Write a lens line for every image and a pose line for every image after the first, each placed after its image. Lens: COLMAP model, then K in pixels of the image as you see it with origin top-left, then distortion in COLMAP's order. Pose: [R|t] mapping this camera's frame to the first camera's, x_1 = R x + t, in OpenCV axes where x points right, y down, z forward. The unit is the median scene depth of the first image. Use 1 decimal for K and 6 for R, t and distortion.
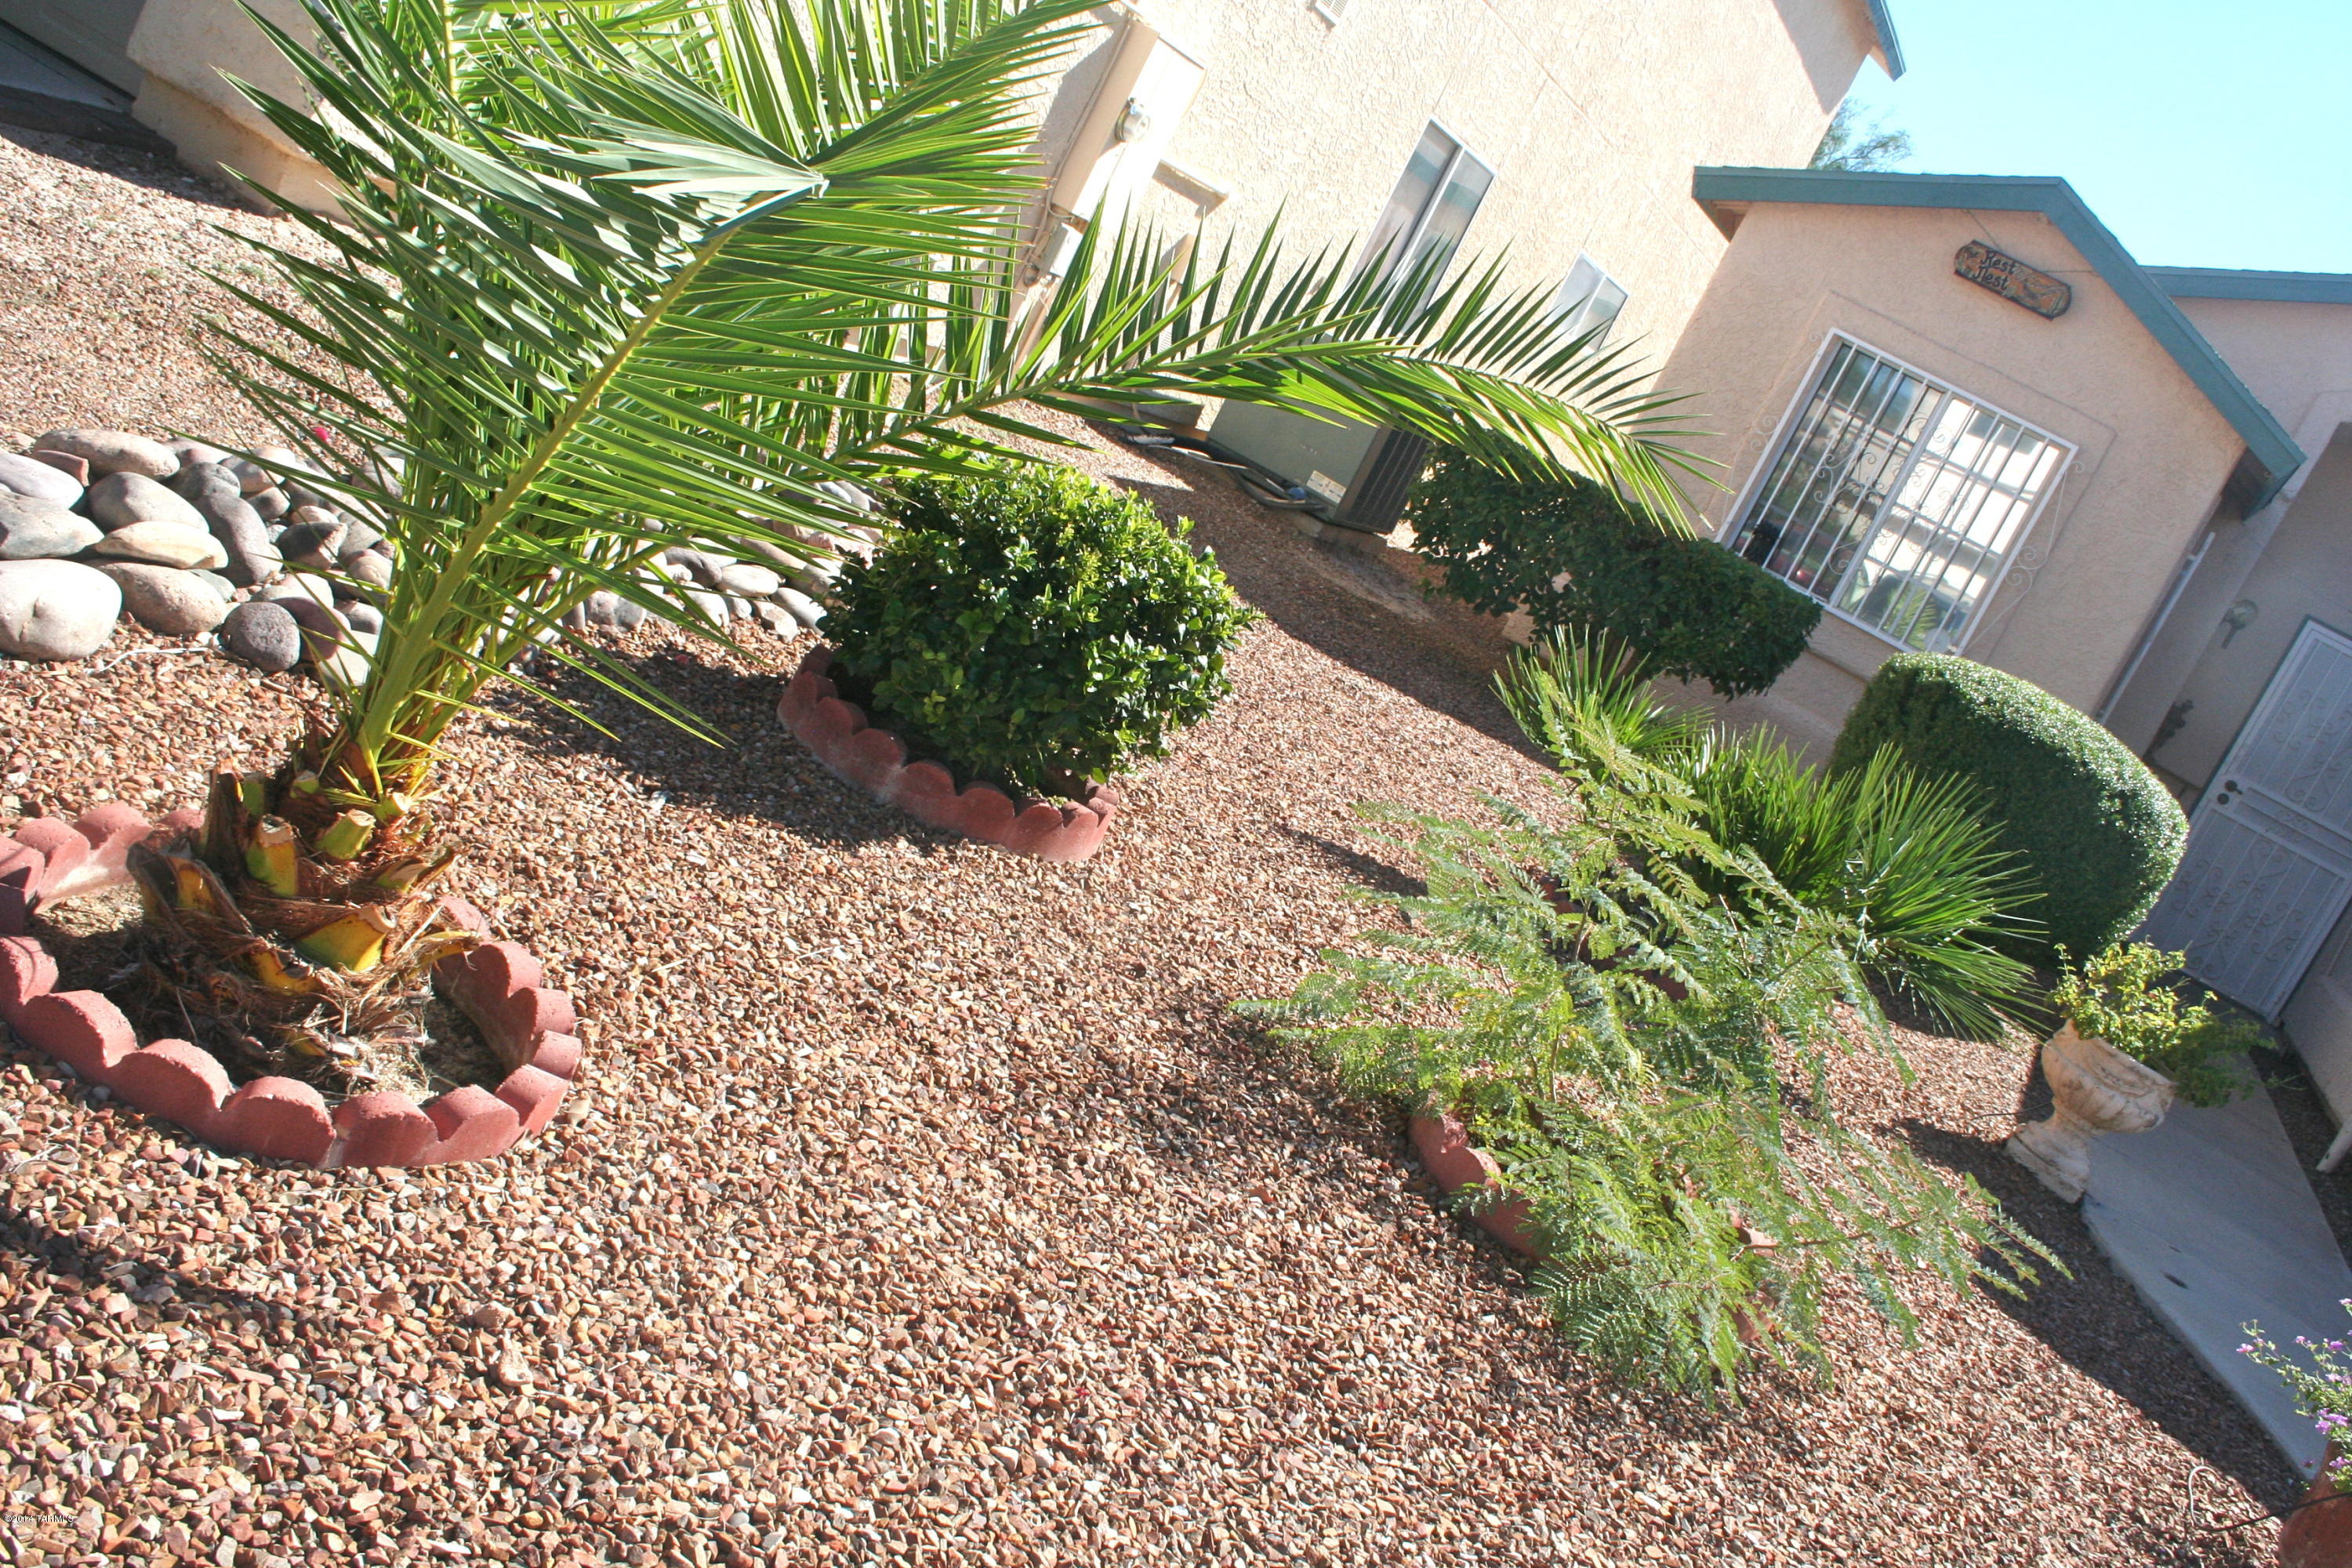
lens RADIAL K [[2437.2, 0, 1177.9], [0, 2437.2, 784.2], [0, 0, 1]] dist [-0.086769, 0.000000]
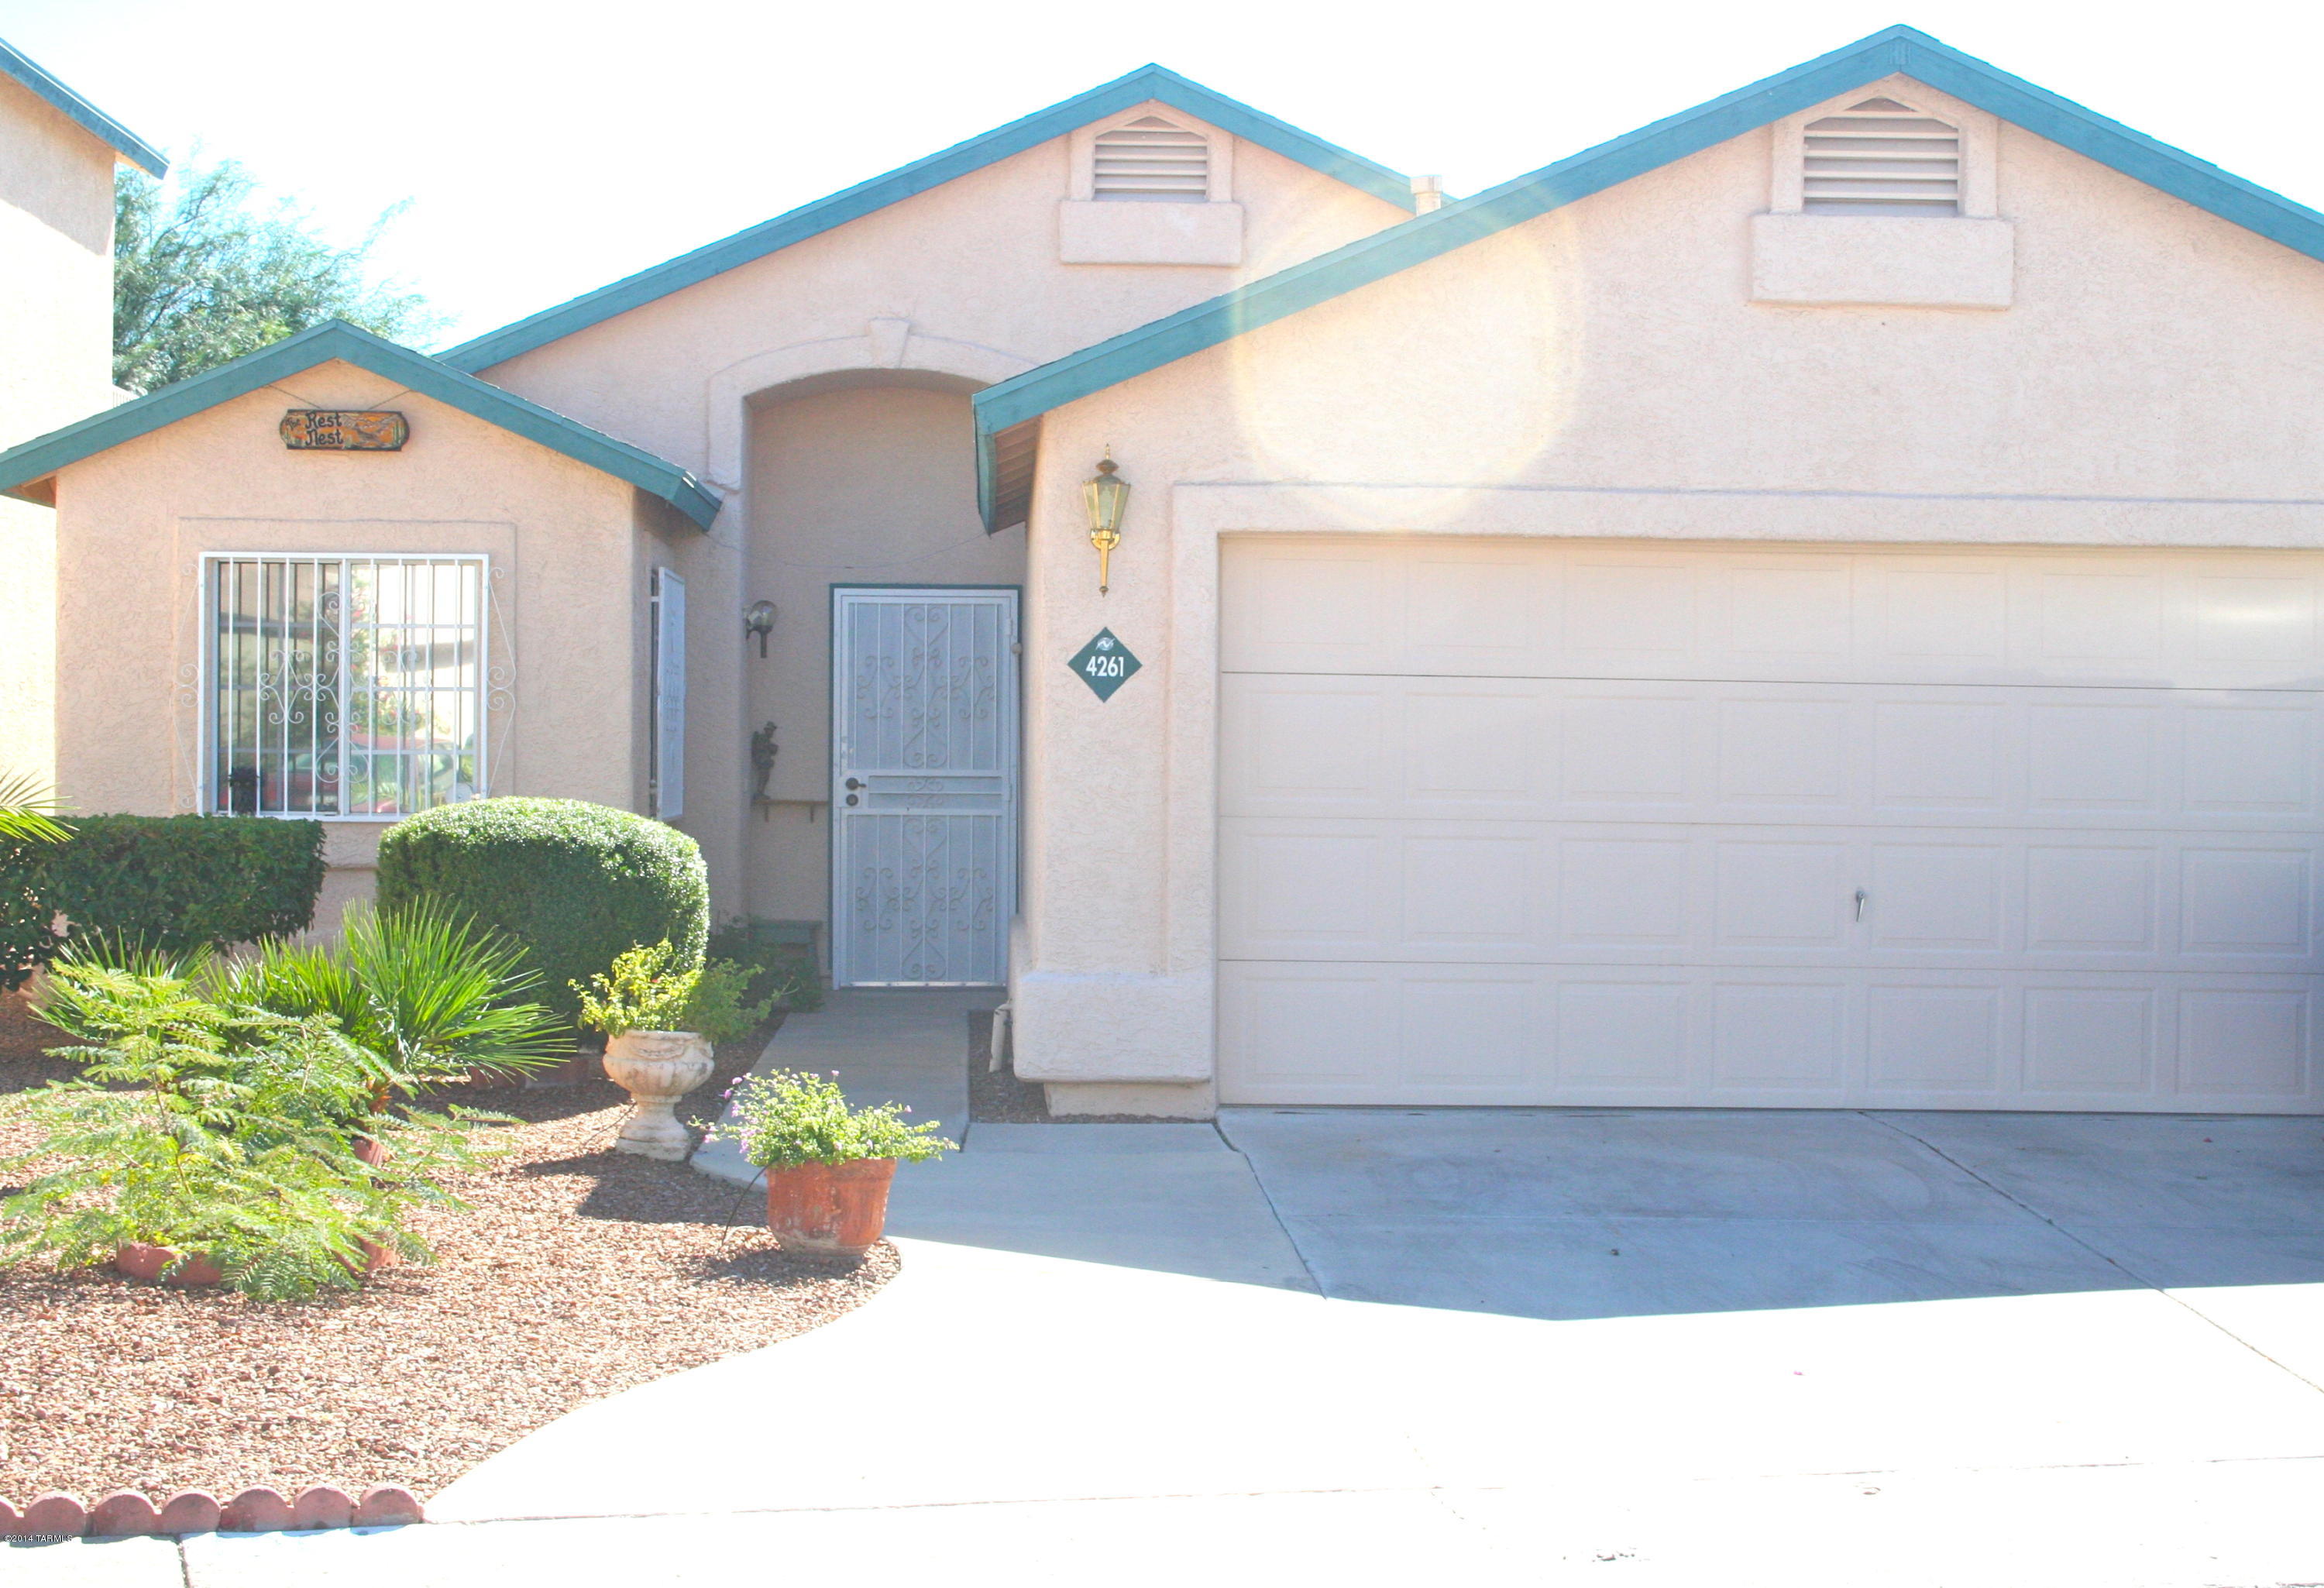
lens RADIAL K [[3819.7, 0, 1163.8], [0, 3819.7, 791.5], [0, 0, 1]] dist [0.018722, 0.000000]
pose [[0.799188, -0.446010, 0.402956, -0.071206], [0.483405, 0.875338, 0.010122, 0.059496], [-0.357237, 0.186702, 0.915163, -0.490782]]
